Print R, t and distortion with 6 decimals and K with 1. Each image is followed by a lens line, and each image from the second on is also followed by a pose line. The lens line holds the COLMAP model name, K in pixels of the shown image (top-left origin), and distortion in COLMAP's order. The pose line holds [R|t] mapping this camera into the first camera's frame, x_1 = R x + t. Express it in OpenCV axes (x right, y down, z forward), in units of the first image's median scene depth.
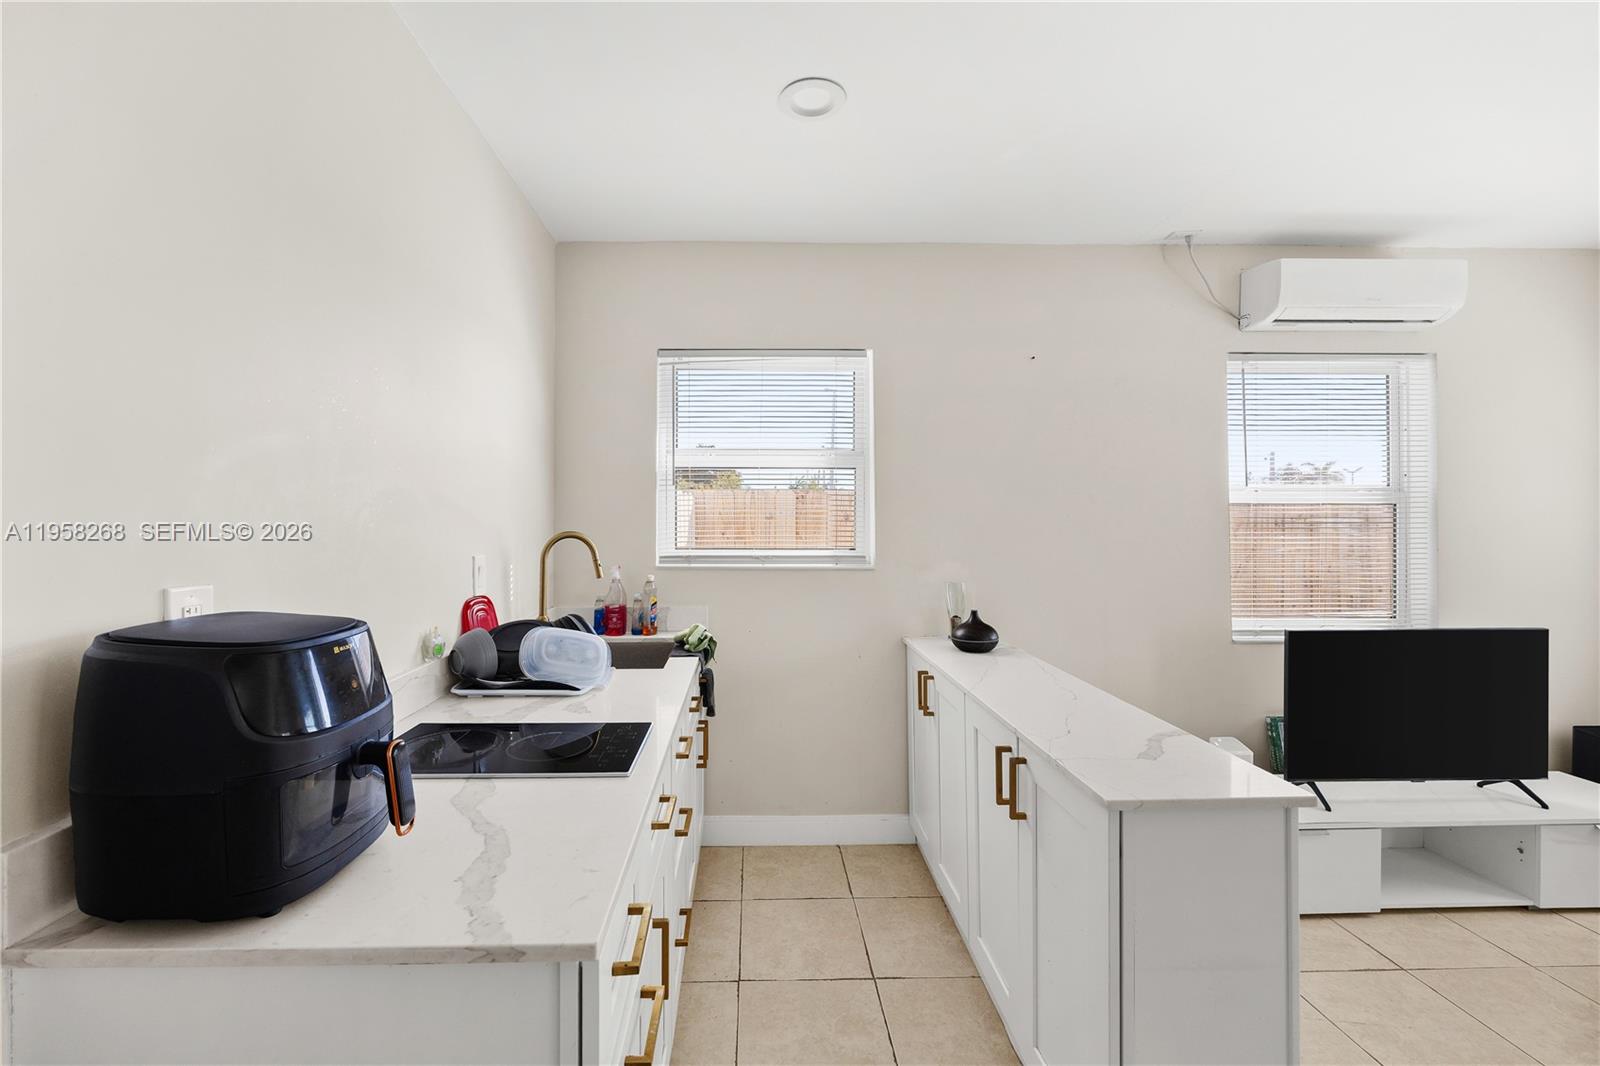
lens RADIAL K [[607.0, 0, 756.6], [0, 607.0, 522.5], [0, 0, 1]] dist [-0.003025, 0.000181]
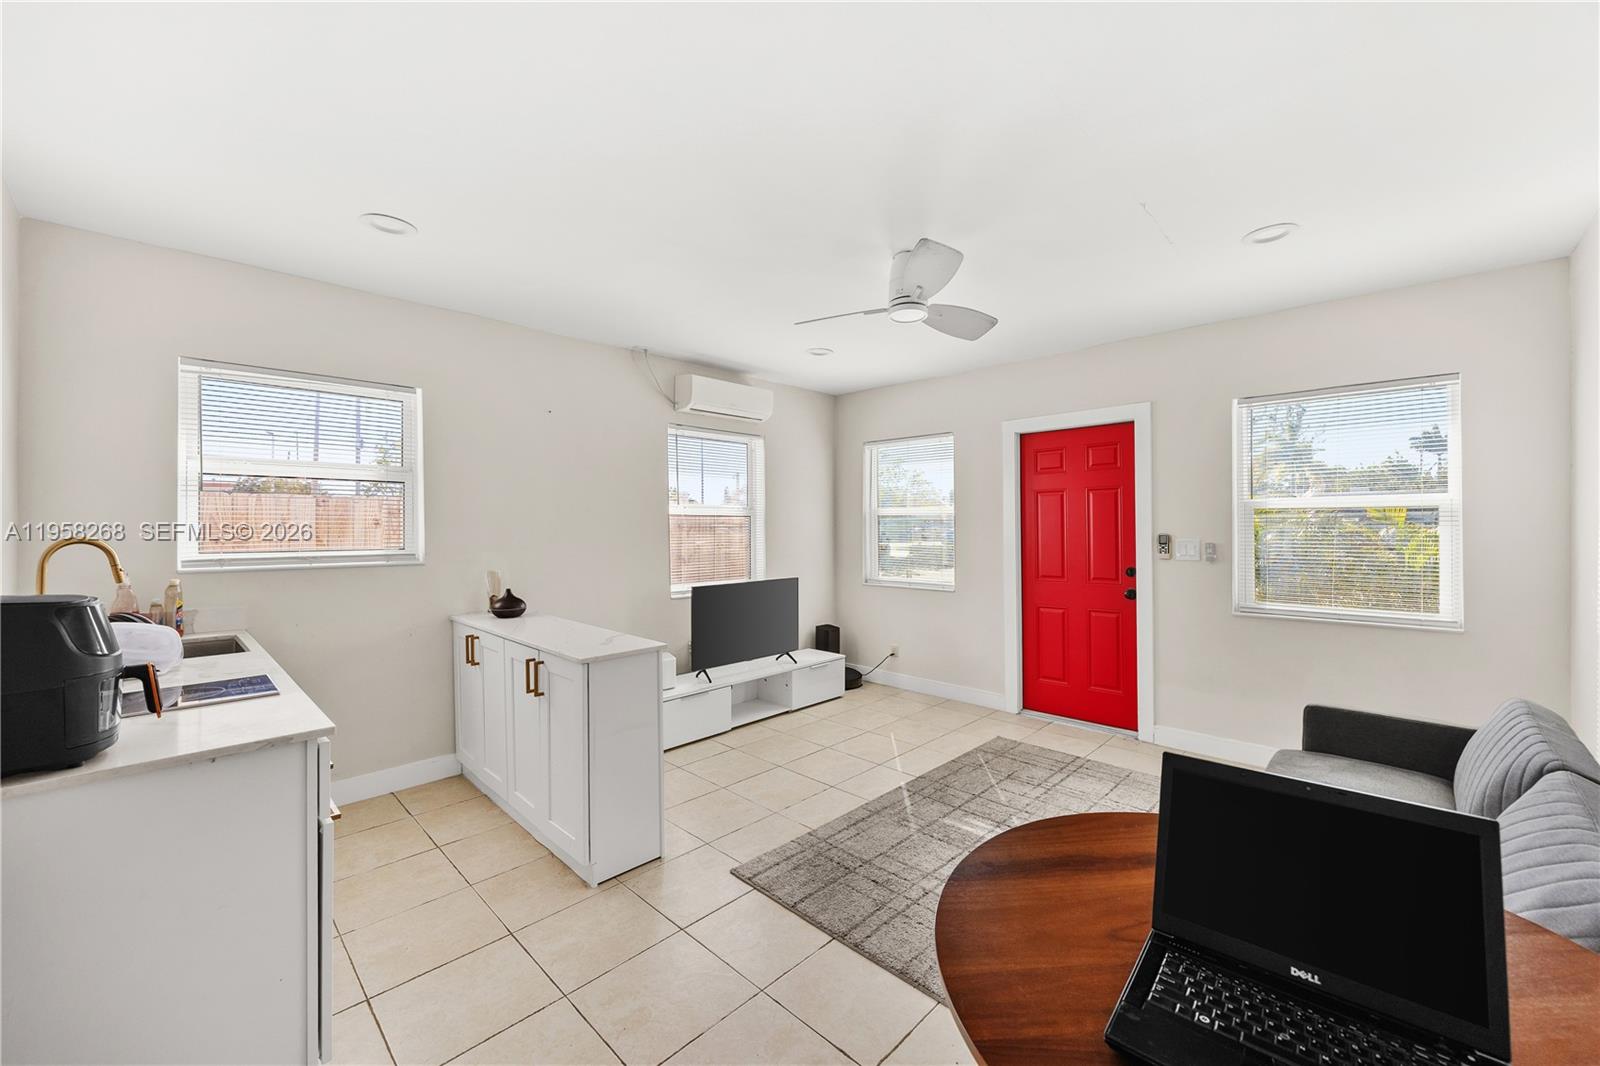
lens RADIAL K [[607.0, 0, 815.2], [0, 607.0, 530.7], [0, 0, 1]] dist [-0.003025, 0.000181]
pose [[0.675613, -0.007082, 0.737223, -0.188543], [0.000557, 0.999958, 0.009096, -0.002765], [-0.737257, -0.005735, 0.675589, -0.455822]]
